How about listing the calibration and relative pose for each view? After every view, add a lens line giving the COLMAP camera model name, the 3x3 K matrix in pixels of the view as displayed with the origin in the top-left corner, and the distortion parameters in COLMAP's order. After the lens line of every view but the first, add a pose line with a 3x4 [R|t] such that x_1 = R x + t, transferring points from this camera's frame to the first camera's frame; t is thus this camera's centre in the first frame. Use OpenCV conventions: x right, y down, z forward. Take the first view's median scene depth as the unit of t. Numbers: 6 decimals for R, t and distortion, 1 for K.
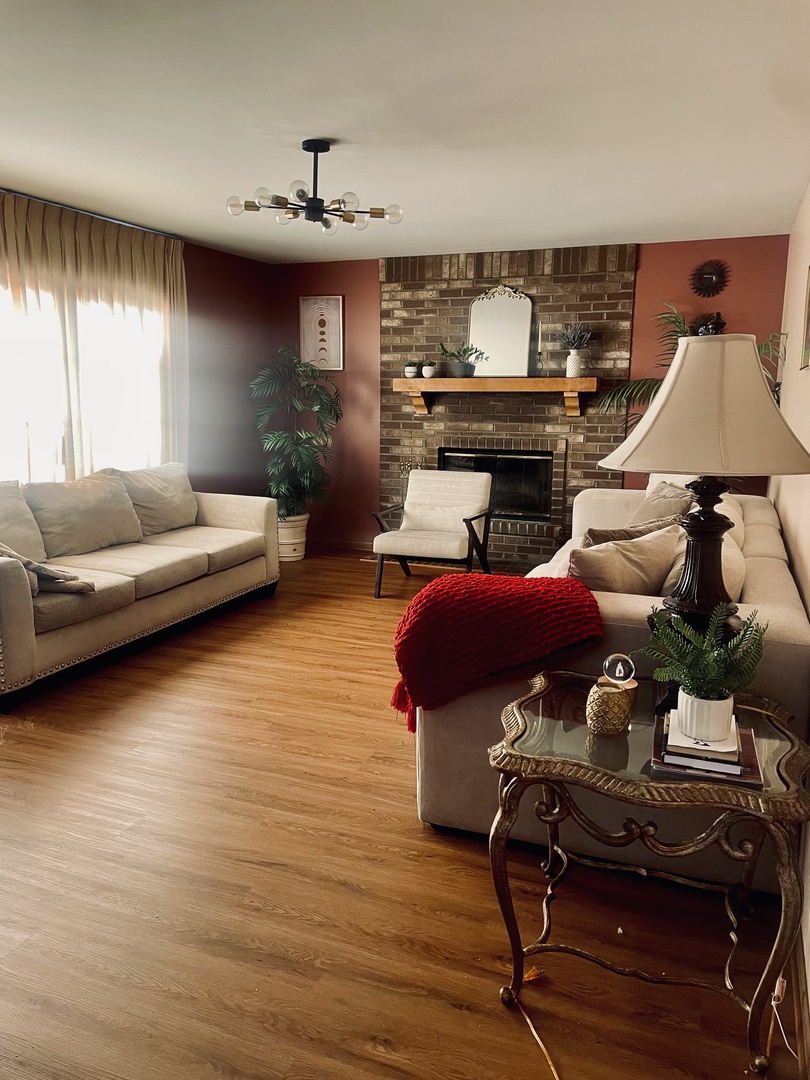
lens RADIAL K [[813.6, 0, 401.8], [0, 813.6, 539.8], [0, 0, 1]] dist [0.041975, -0.029665]
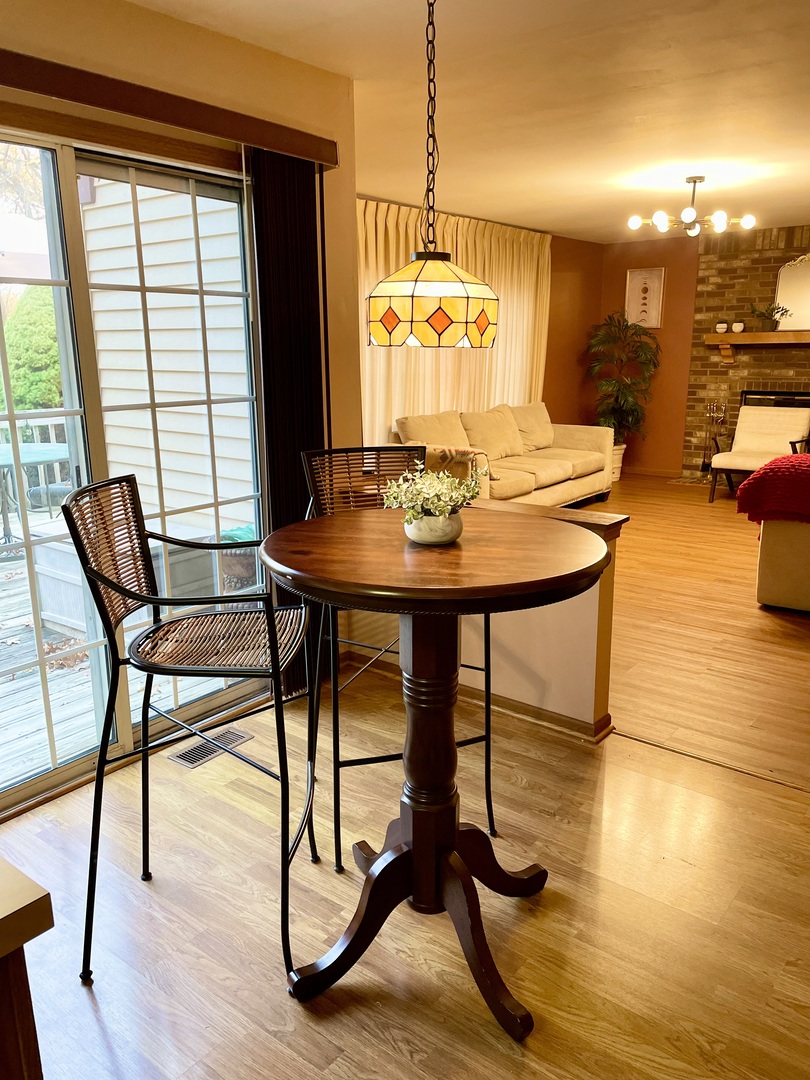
lens RADIAL K [[813.6, 0, 407.3], [0, 813.6, 535.7], [0, 0, 1]] dist [0.041975, -0.029665]
pose [[0.958267, 0.049125, -0.281624, -0.078405], [-0.035995, 0.998018, 0.051612, 0.057669], [0.283601, -0.039321, 0.958136, -0.320500]]
